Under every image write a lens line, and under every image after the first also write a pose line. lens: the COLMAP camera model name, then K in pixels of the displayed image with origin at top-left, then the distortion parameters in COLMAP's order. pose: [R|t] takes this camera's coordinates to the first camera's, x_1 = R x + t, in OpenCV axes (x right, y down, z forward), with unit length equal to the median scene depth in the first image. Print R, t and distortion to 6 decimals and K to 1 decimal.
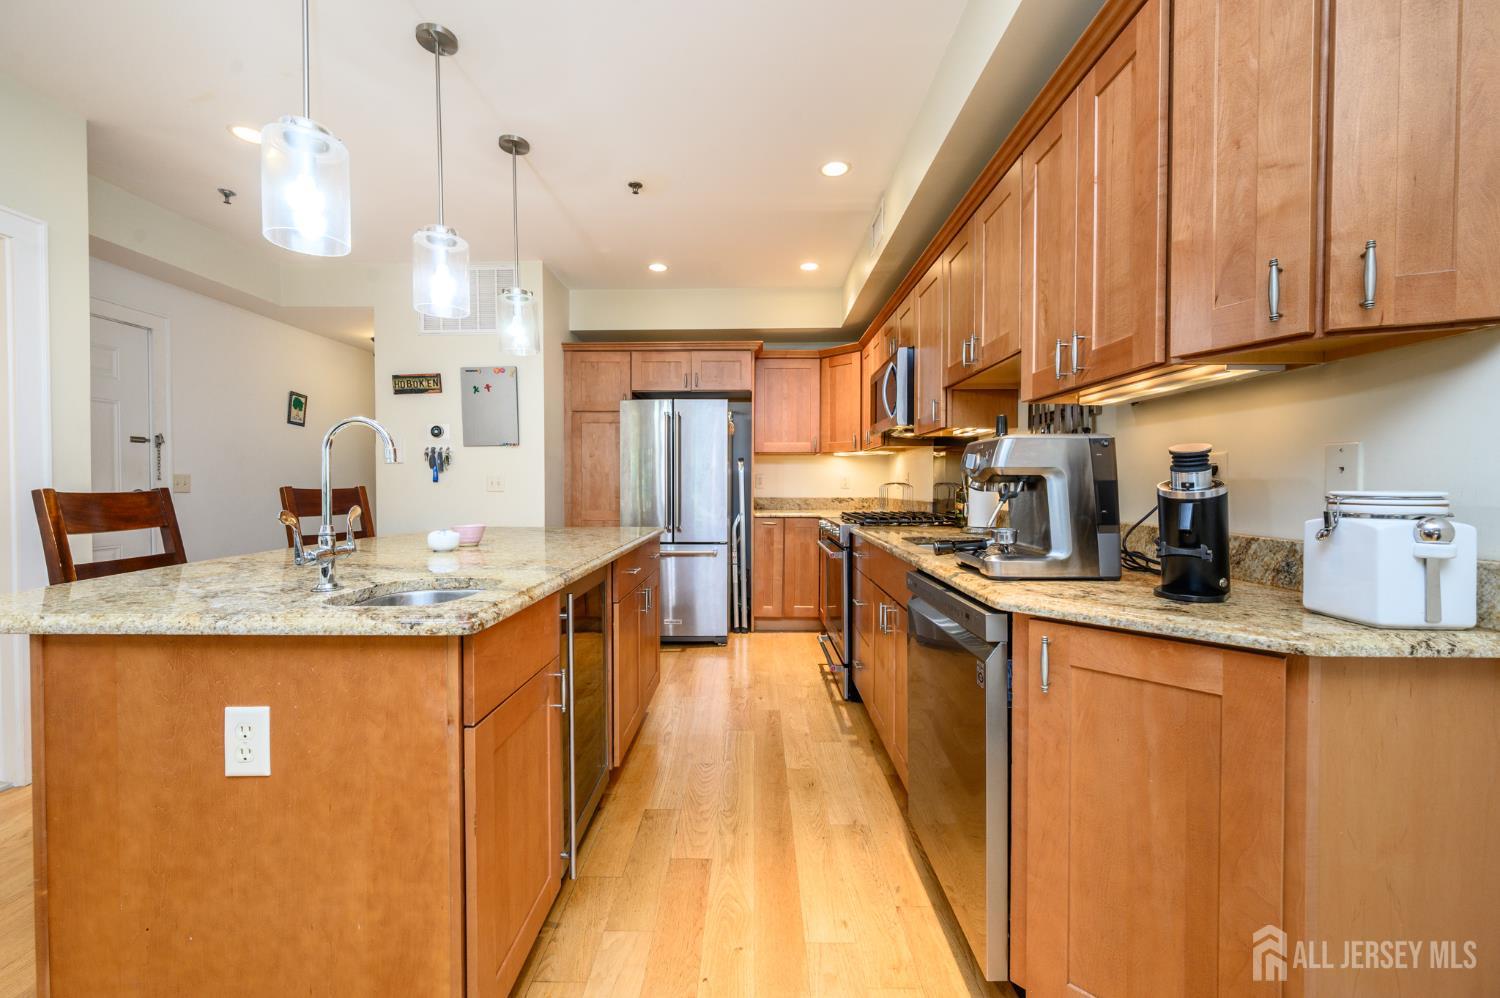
lens RADIAL K [[599.3, 0, 750.0], [0, 599.3, 499.0], [0, 0, 1]] dist [-0.000419, -0.000030]
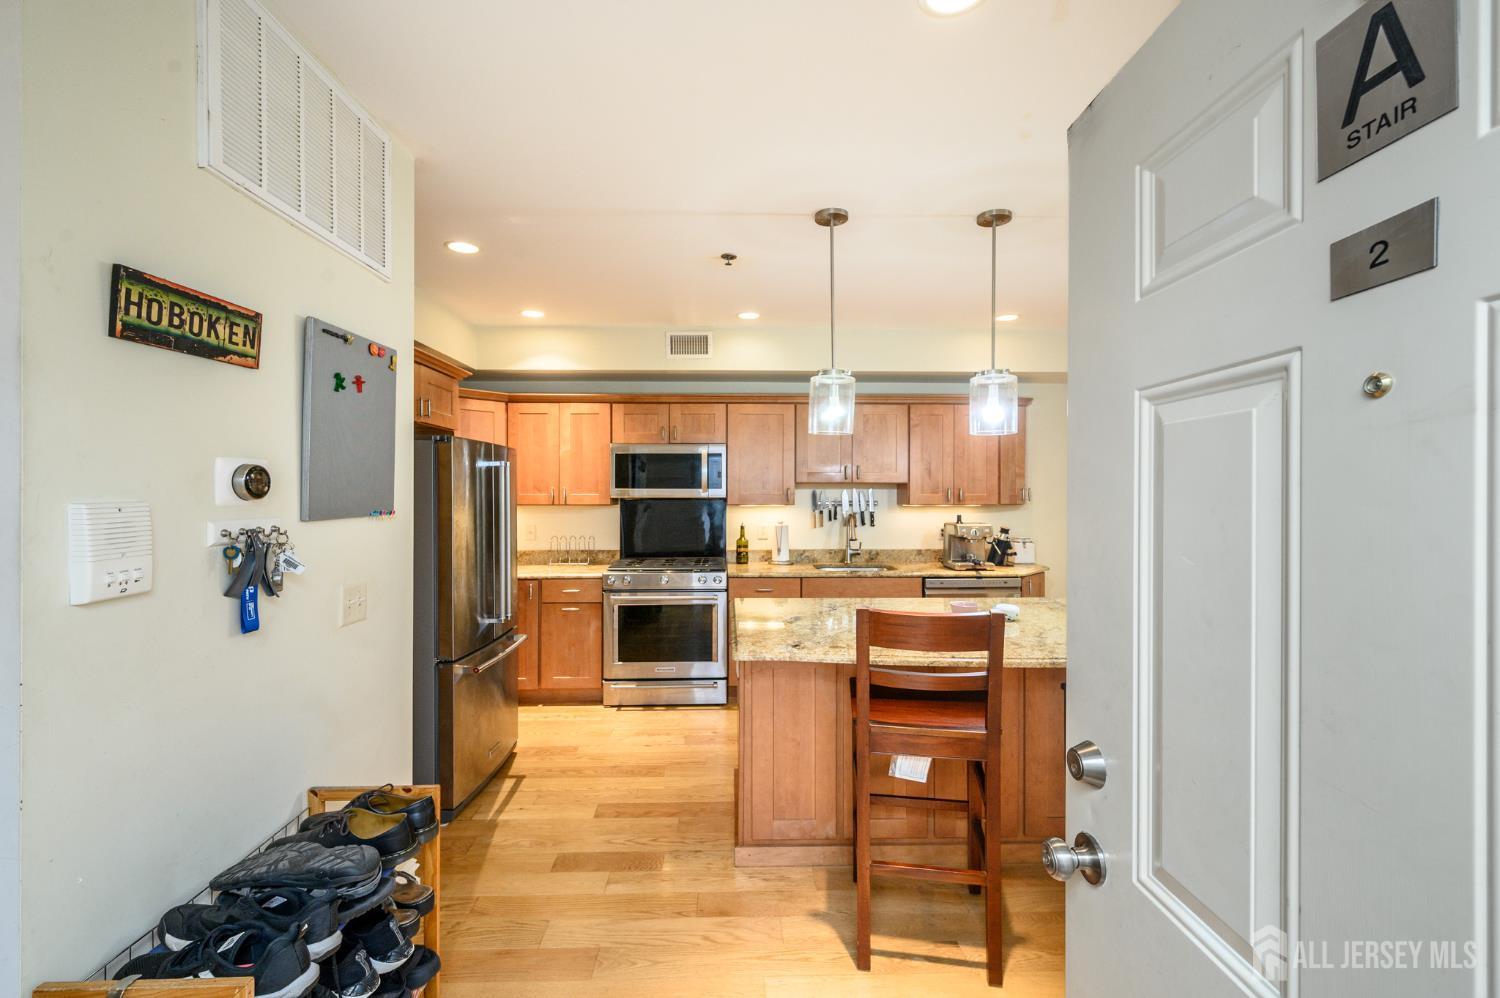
lens RADIAL K [[599.3, 0, 750.0], [0, 599.3, 499.0], [0, 0, 1]] dist [-0.000419, -0.000030]
pose [[-0.040483, -0.006399, 0.999160, -0.873552], [0.027664, 0.999589, 0.007522, -0.097424], [-0.998797, 0.027945, -0.040289, 0.734156]]
